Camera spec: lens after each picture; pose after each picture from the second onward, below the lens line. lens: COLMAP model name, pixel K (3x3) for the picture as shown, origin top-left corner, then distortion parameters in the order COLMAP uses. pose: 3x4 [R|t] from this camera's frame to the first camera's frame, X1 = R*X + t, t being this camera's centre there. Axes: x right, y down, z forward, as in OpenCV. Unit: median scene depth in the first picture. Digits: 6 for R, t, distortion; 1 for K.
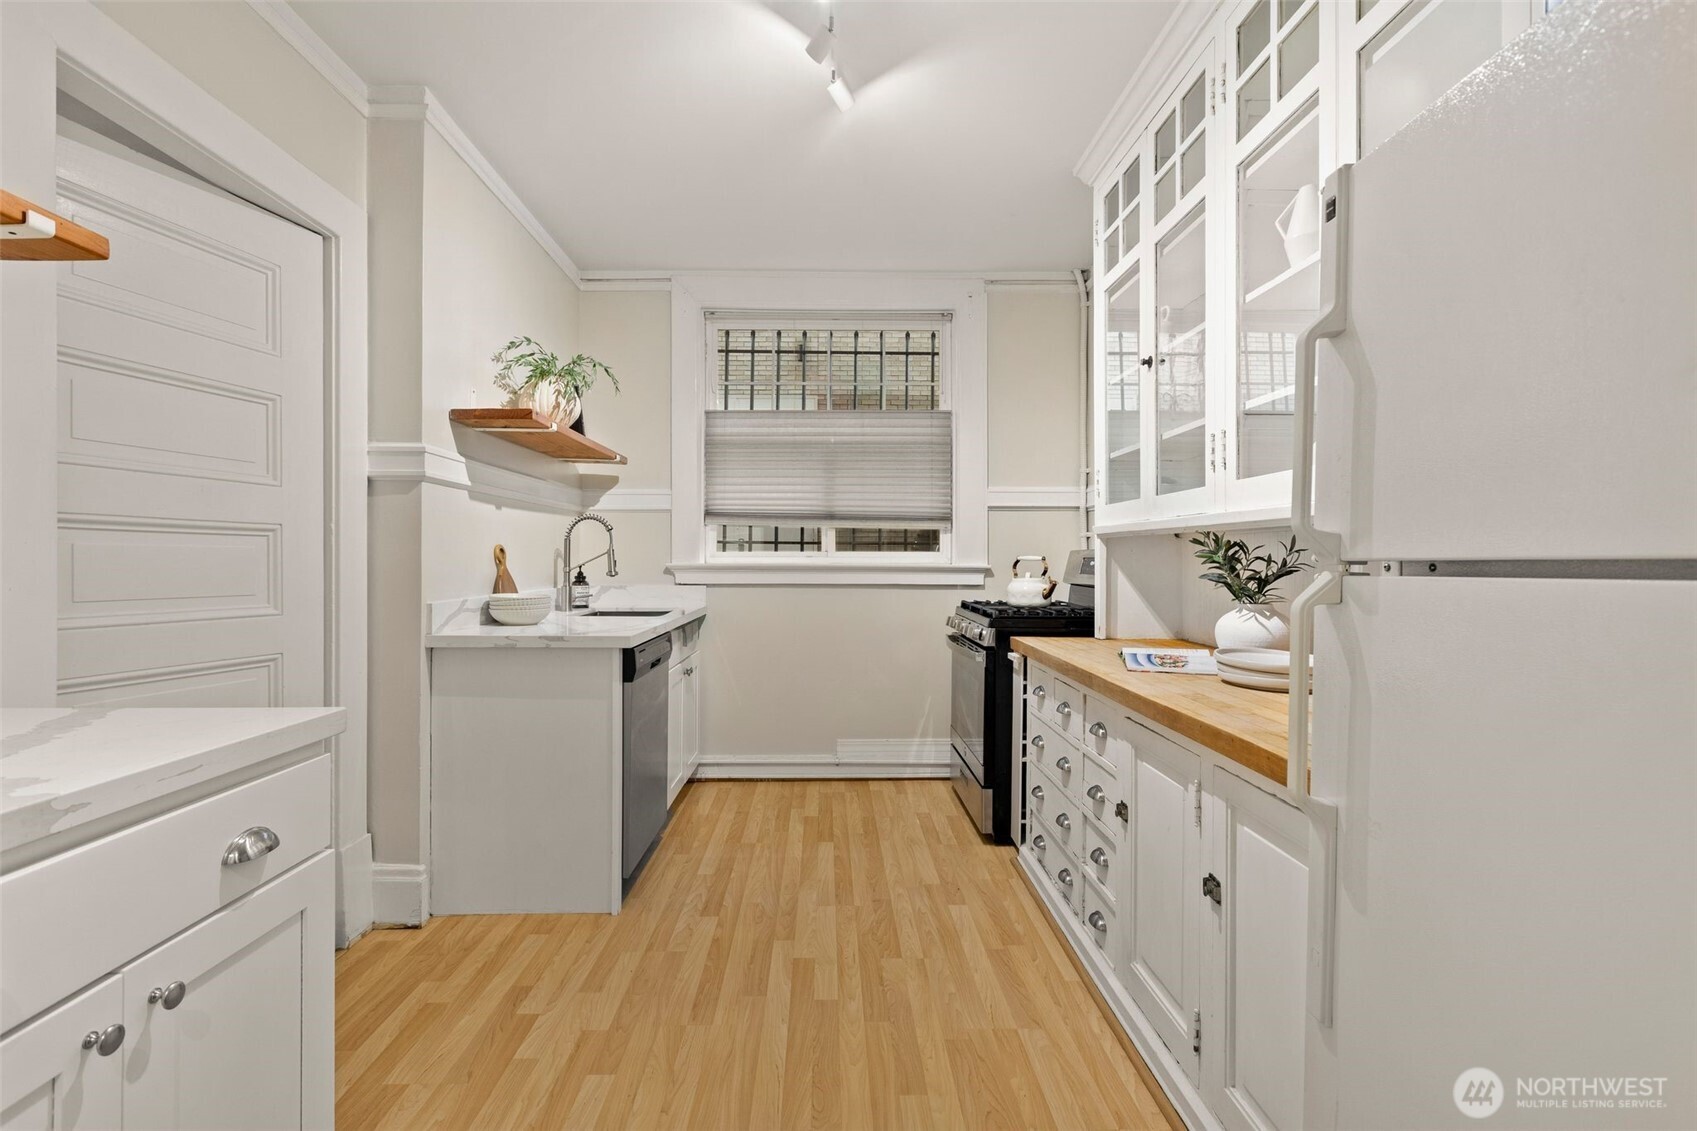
lens RADIAL K [[748.4, 0, 849.8], [0, 748.4, 582.1], [0, 0, 1]] dist [0.007846, 0.000003]
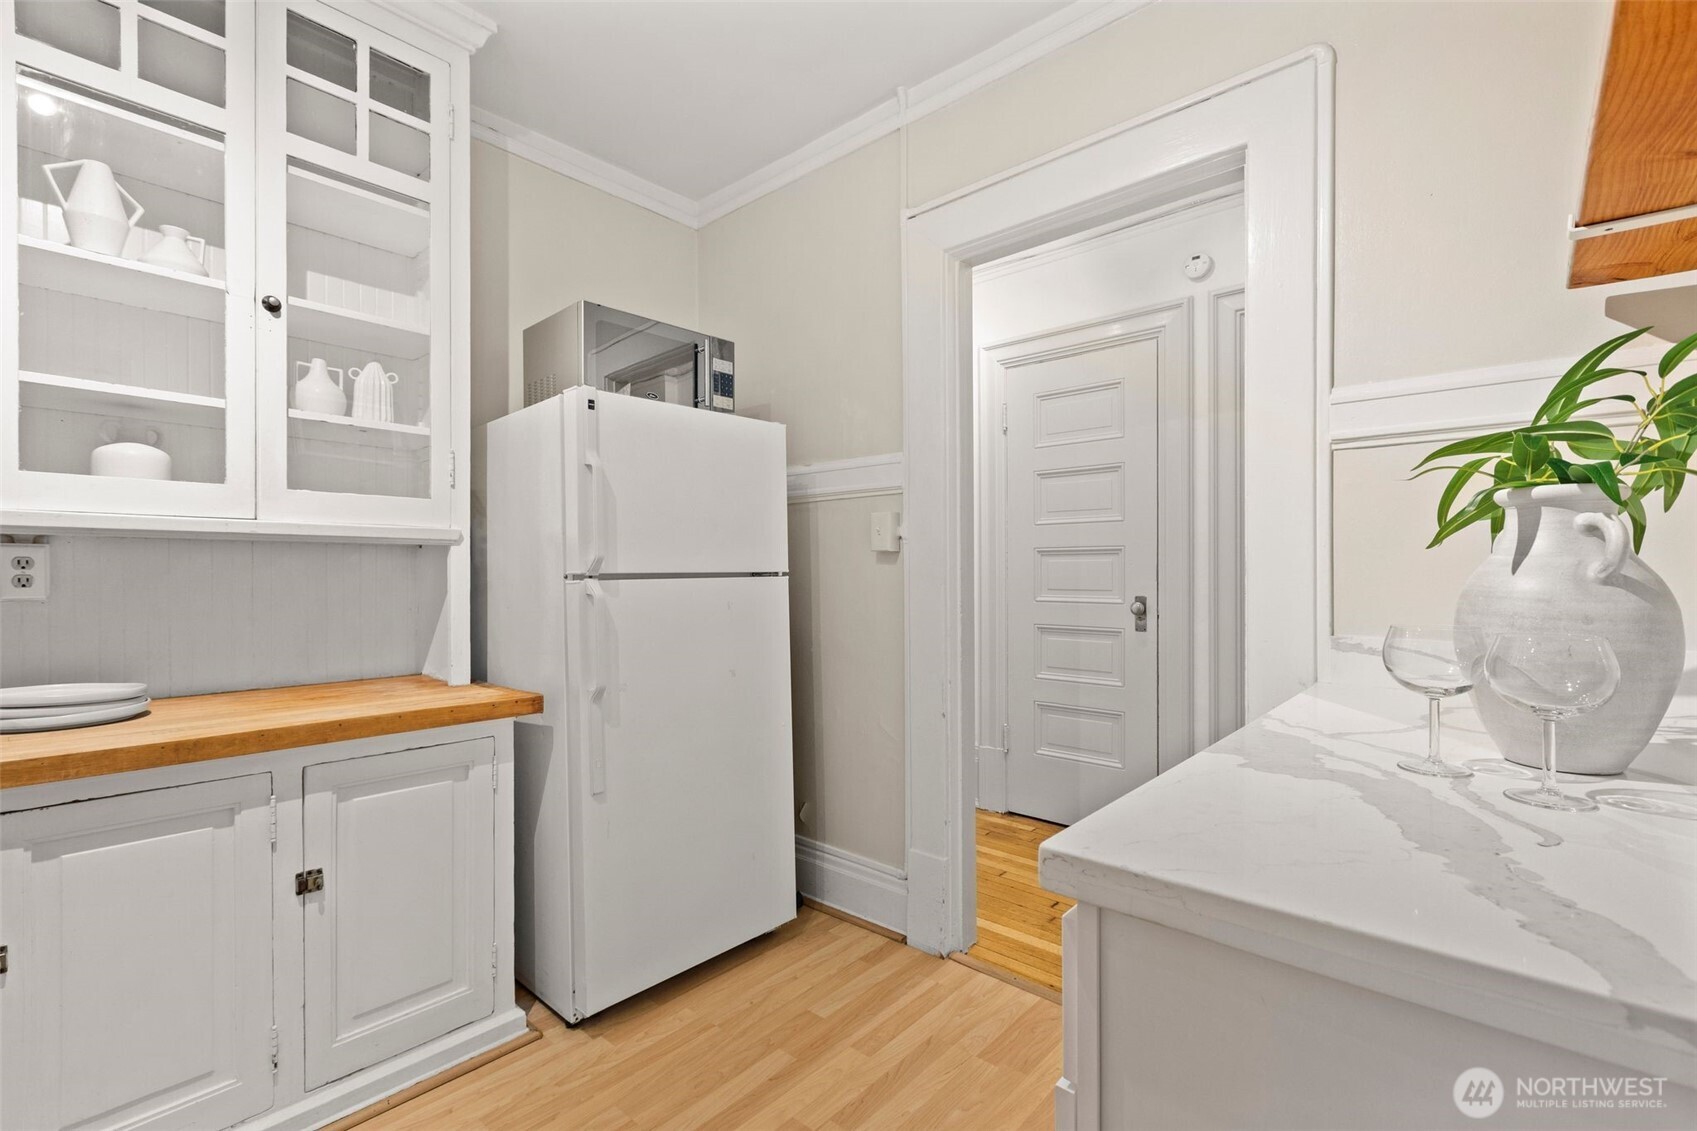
lens RADIAL K [[748.4, 0, 849.8], [0, 748.4, 582.1], [0, 0, 1]] dist [0.007846, 0.000003]
pose [[-0.730045, -0.009950, 0.683327, -0.690063], [0.015374, 0.999402, 0.030978, -0.032923], [-0.683227, 0.033121, -0.729455, 1.065949]]
